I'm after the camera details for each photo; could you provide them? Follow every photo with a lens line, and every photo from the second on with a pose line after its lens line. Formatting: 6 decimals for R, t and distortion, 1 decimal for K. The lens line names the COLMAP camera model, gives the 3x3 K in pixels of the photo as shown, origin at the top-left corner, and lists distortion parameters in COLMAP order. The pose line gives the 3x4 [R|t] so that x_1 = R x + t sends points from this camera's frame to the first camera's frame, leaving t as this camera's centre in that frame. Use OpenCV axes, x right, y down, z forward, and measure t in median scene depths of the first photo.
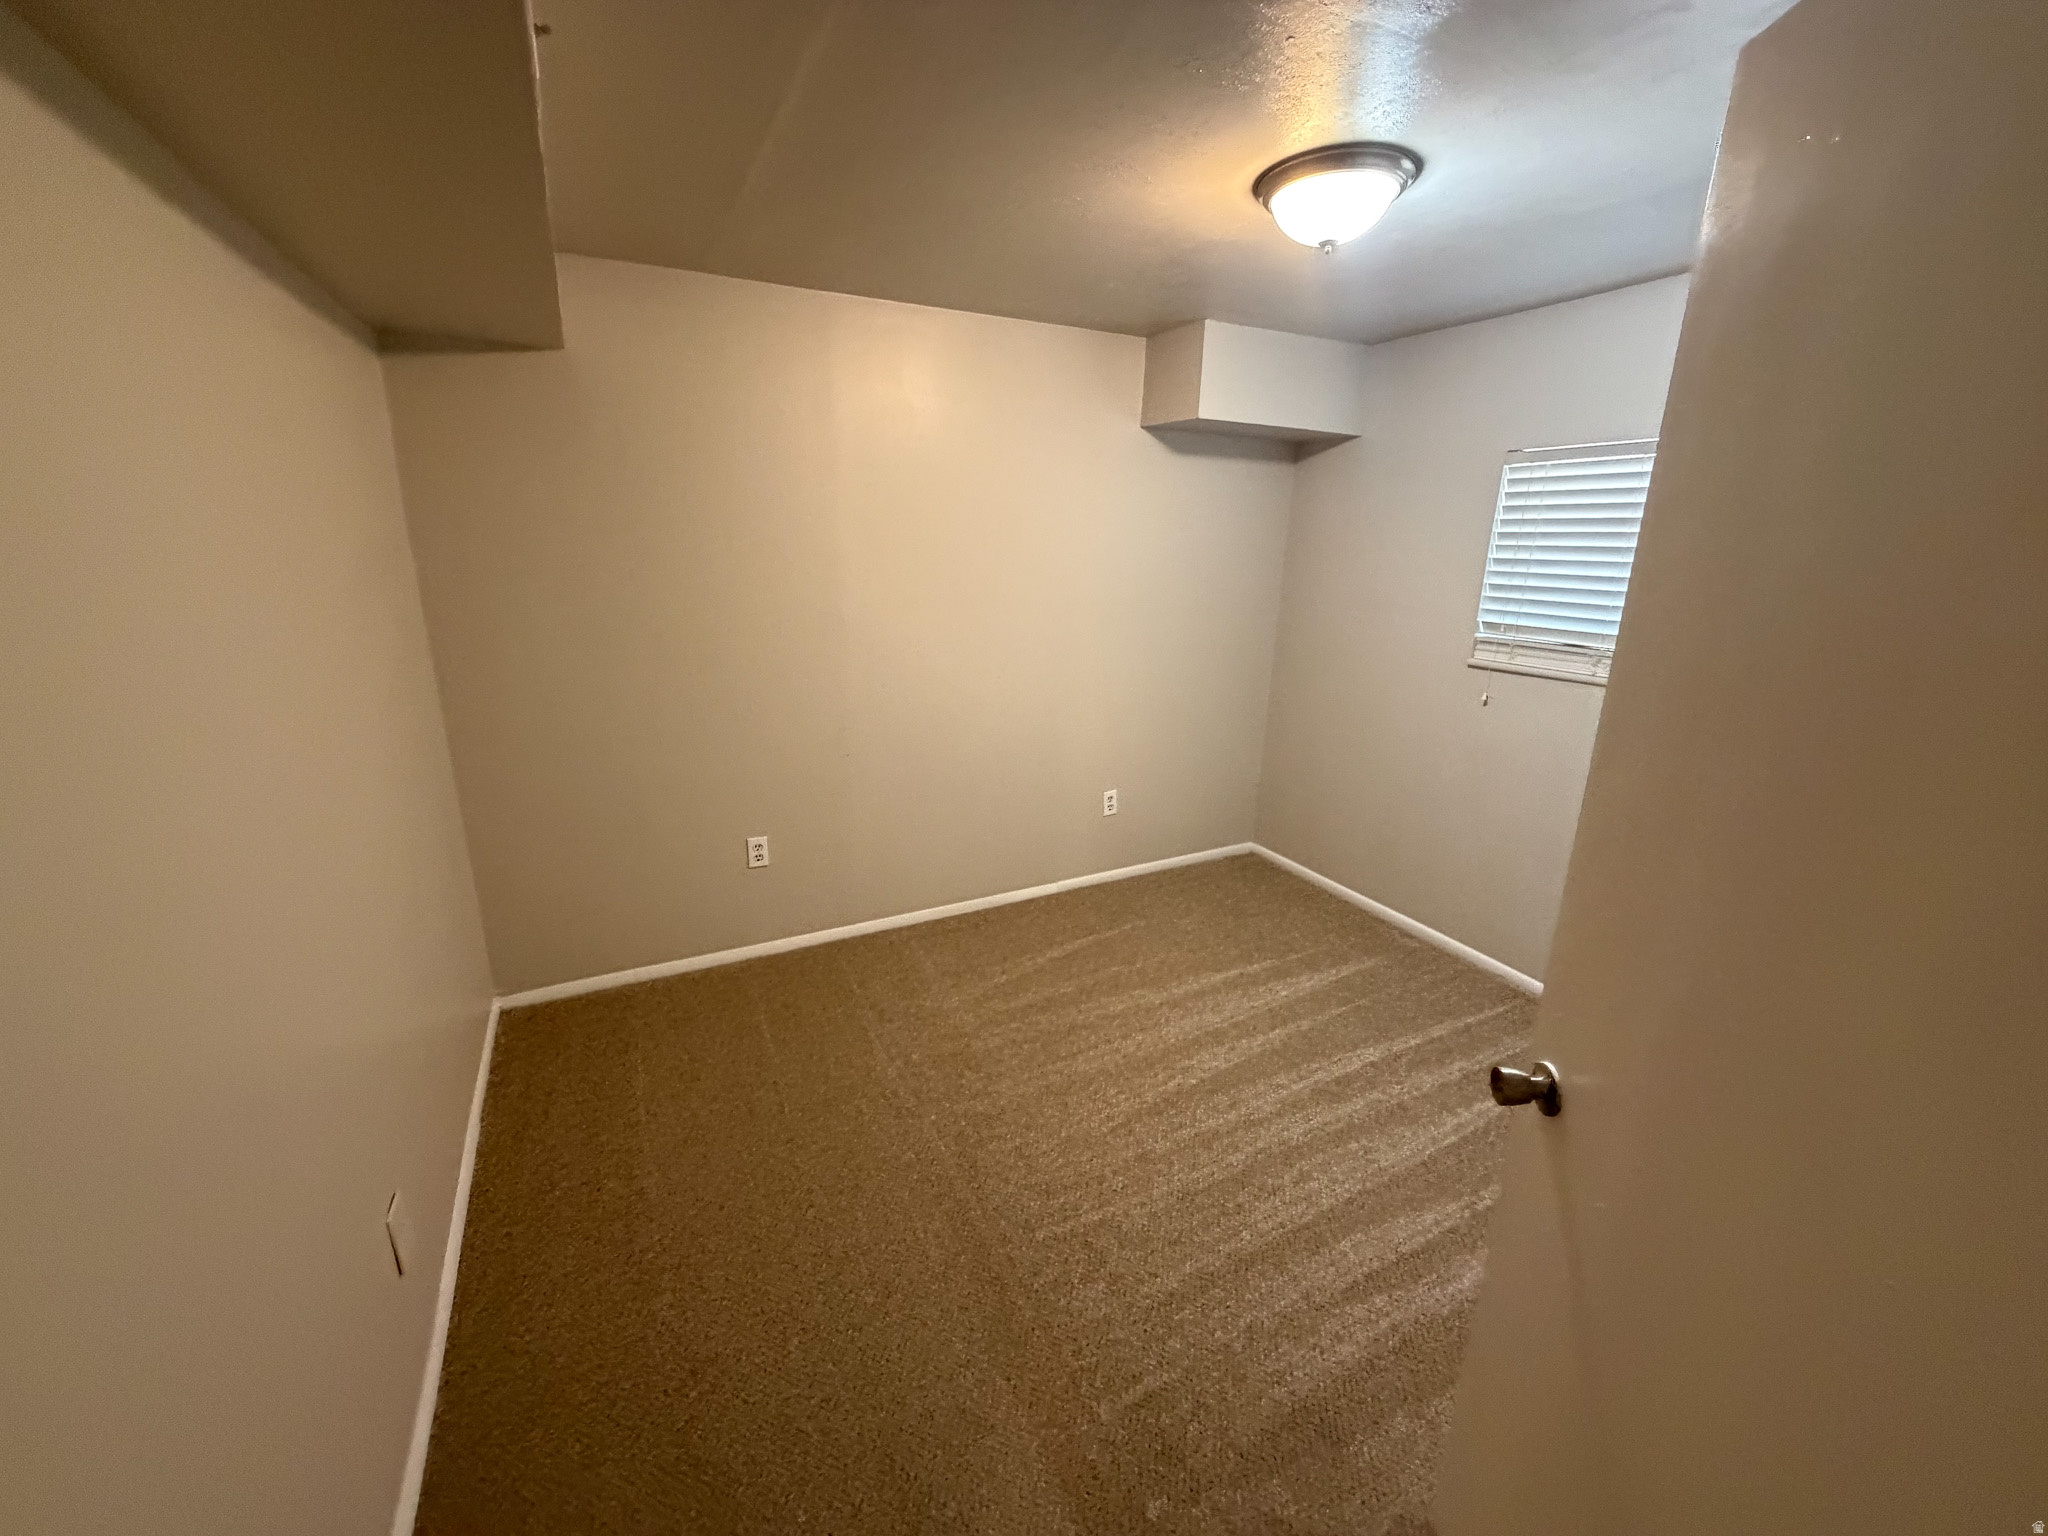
lens RADIAL K [[815.0, 0, 1019.3], [0, 815.0, 771.9], [0, 0, 1]] dist [0.000946, -0.000236]
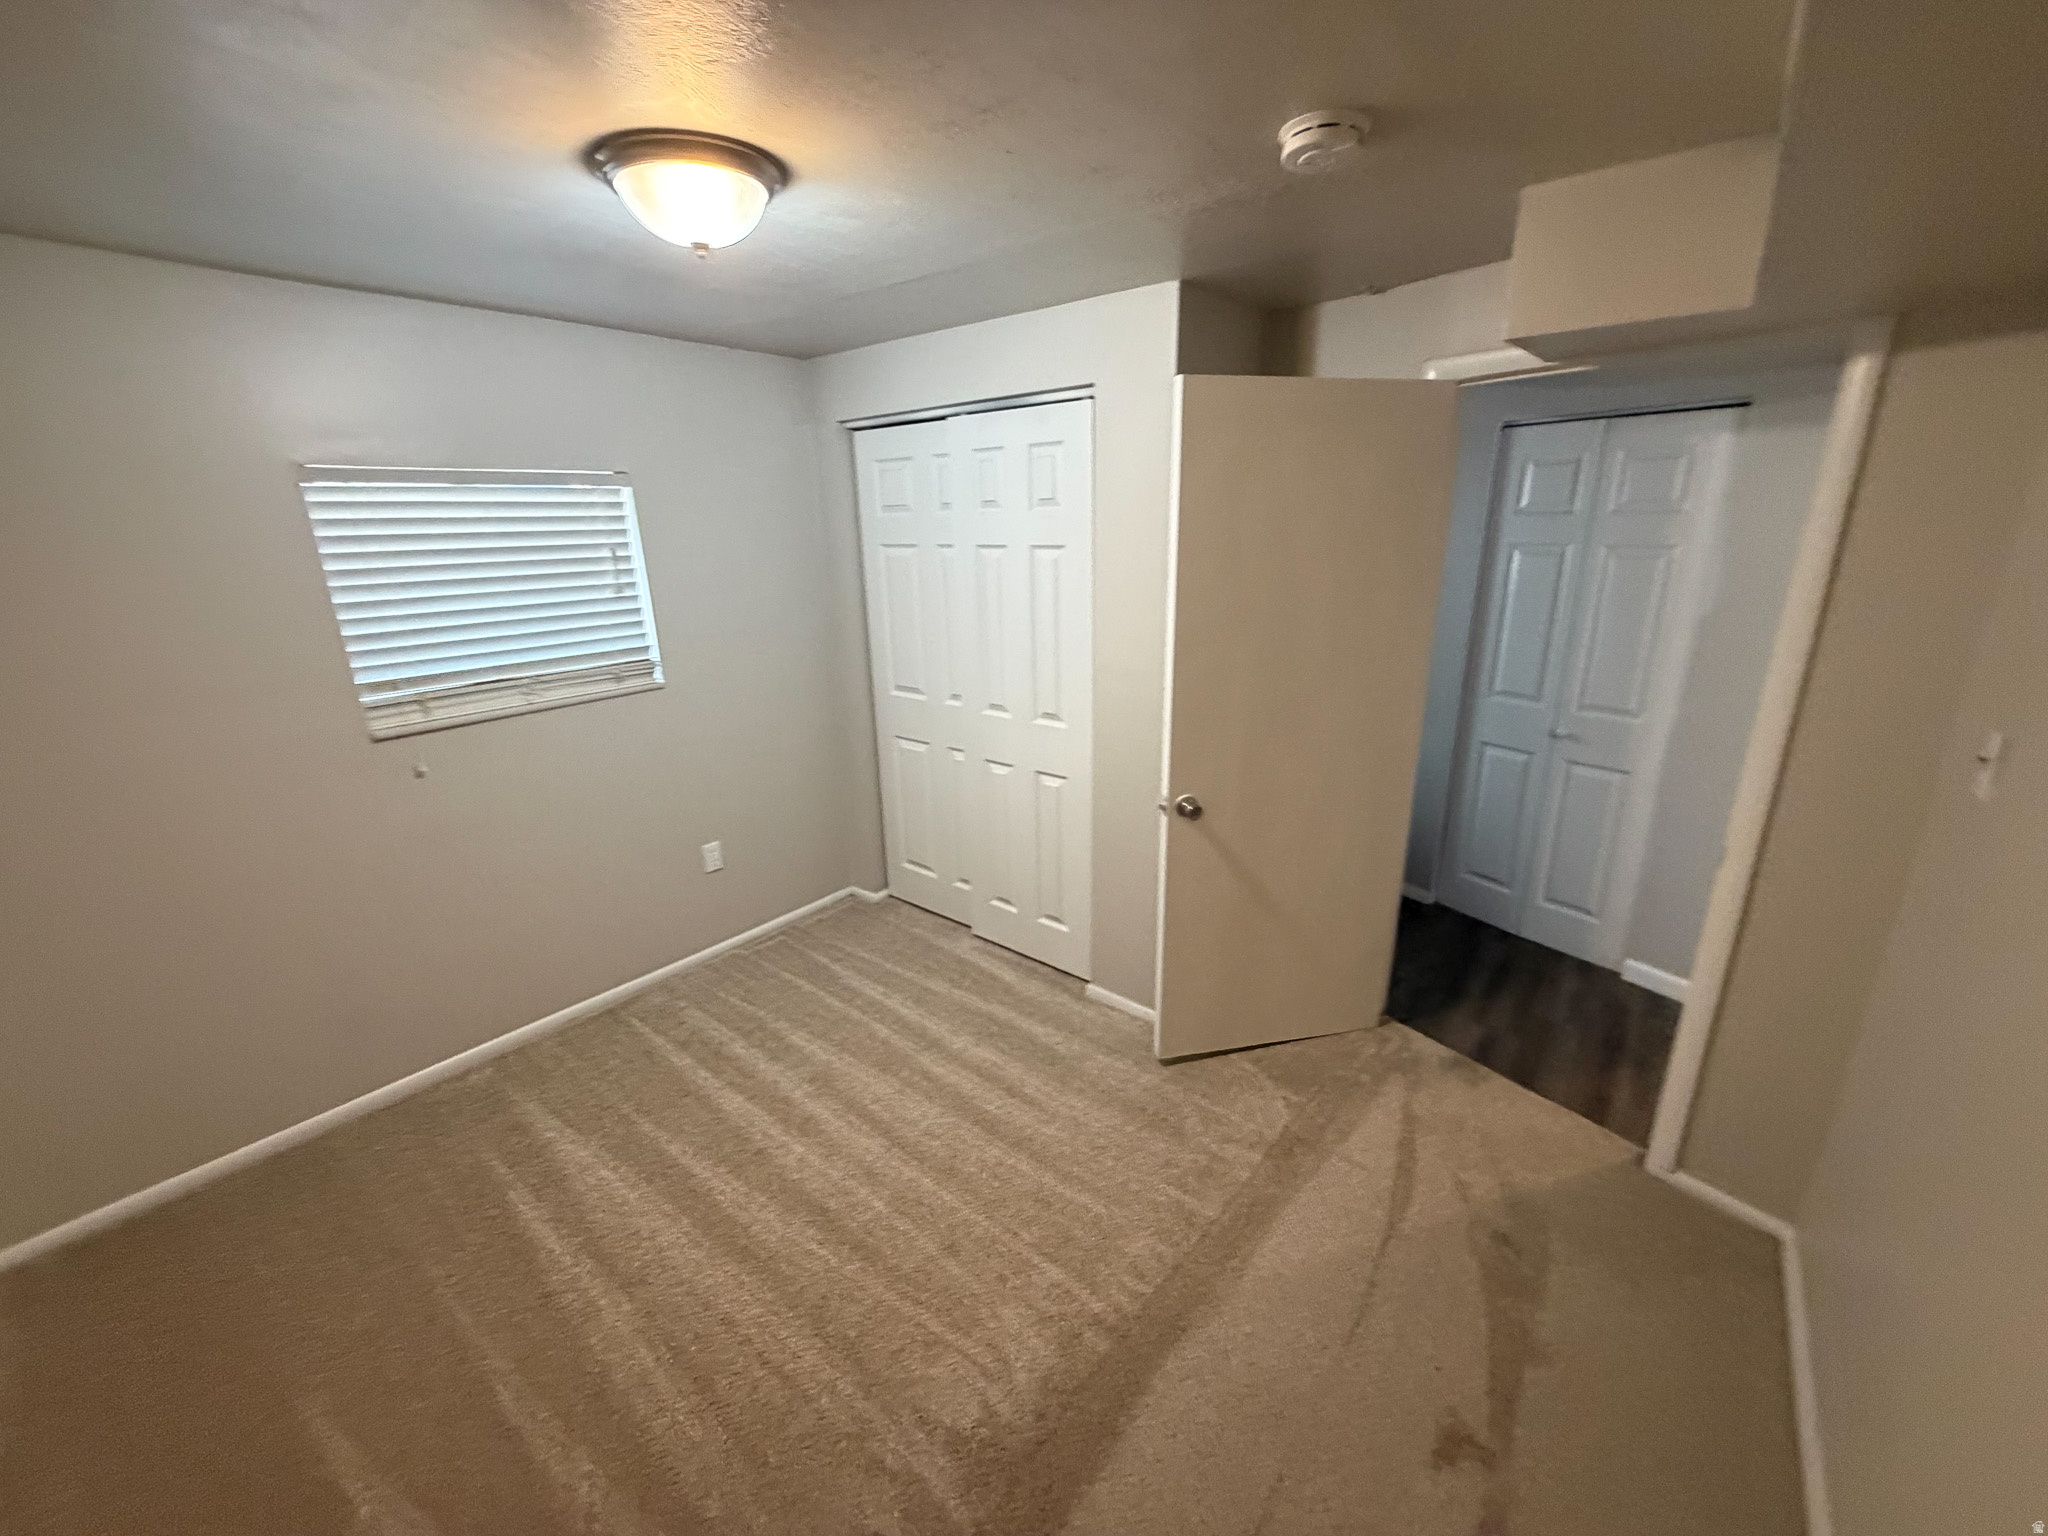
lens RADIAL K [[815.0, 0, 1019.3], [0, 815.0, 771.9], [0, 0, 1]] dist [0.000946, -0.000236]
pose [[-0.417585, -0.265843, 0.868879, -0.450608], [0.255983, 0.883093, 0.393218, -0.292815], [-0.871835, 0.386620, -0.300715, 0.829881]]
